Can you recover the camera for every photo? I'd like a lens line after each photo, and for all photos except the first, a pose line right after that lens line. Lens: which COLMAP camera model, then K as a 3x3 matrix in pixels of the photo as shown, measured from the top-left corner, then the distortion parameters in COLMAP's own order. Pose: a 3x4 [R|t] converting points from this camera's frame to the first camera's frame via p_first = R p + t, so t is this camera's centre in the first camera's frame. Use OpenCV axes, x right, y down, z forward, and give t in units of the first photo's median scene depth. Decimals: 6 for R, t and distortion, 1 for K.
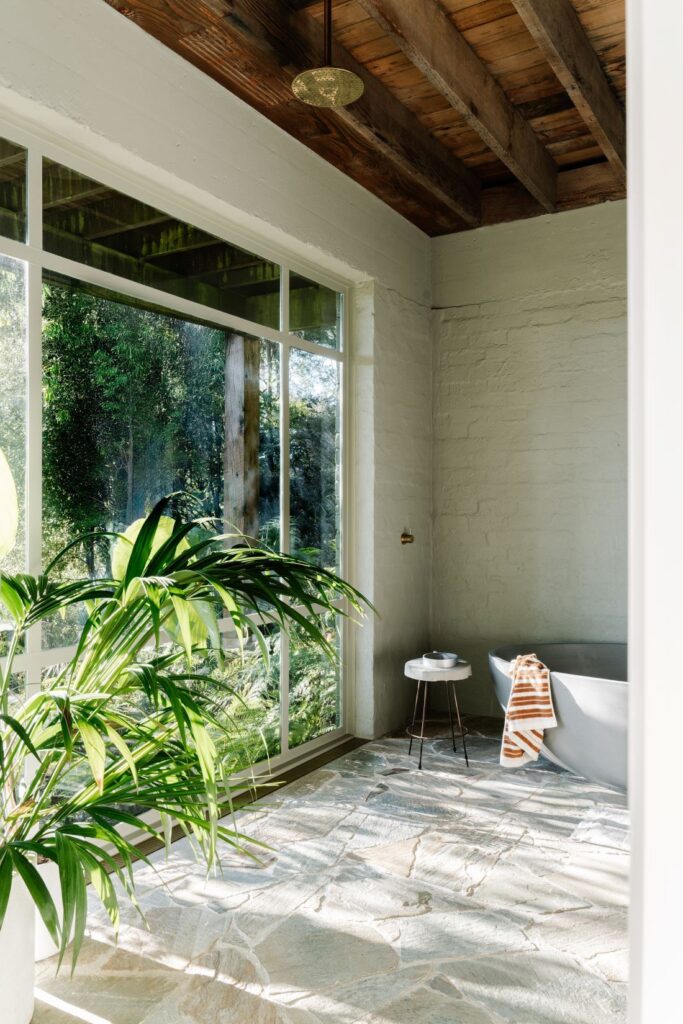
lens RADIAL K [[832.2, 0, 341.5], [0, 832.2, 512.0], [0, 0, 1]] dist [0.006453, 0.003037]
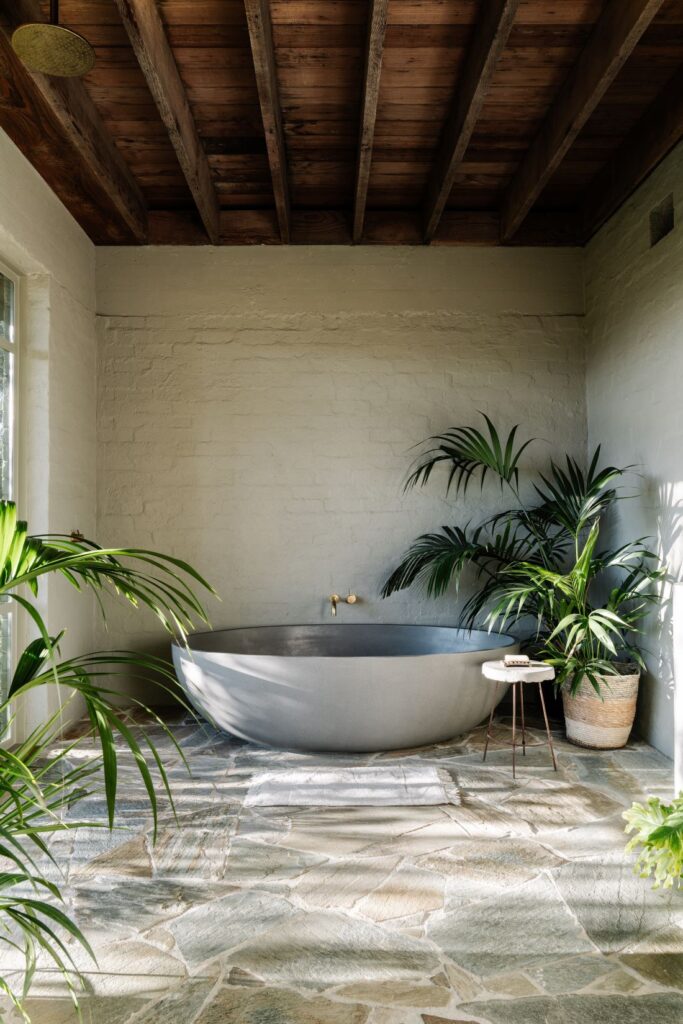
lens RADIAL K [[712.6, 0, 341.5], [0, 712.6, 512.0], [0, 0, 1]] dist [-0.002070, 0.002384]
pose [[0.843278, 0.006088, 0.537443, -0.117285], [0.002791, 0.999873, -0.015706, 0.015234], [-0.537471, 0.014745, 0.843154, 0.109538]]
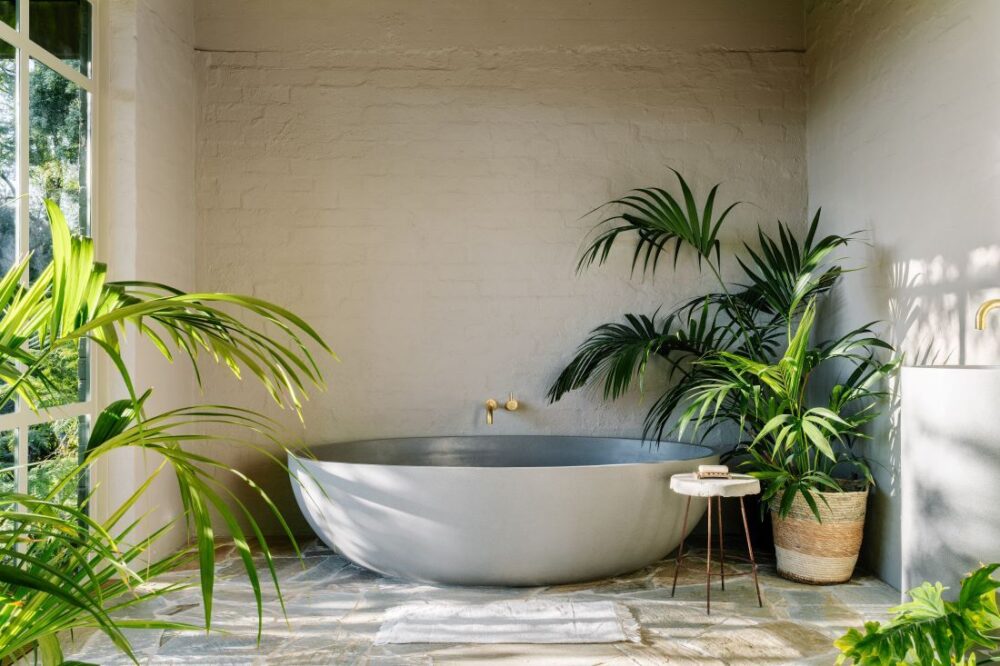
lens RADIAL K [[903.8, 0, 500.0], [0, 903.8, 333.0], [0, 0, 1]] dist [0.005031, -0.011011]
pose [[0.848783, 0.001554, 0.528740, -0.118546], [0.001400, 0.999986, -0.005187, 0.045487], [-0.528740, 0.005143, 0.848768, 0.088018]]
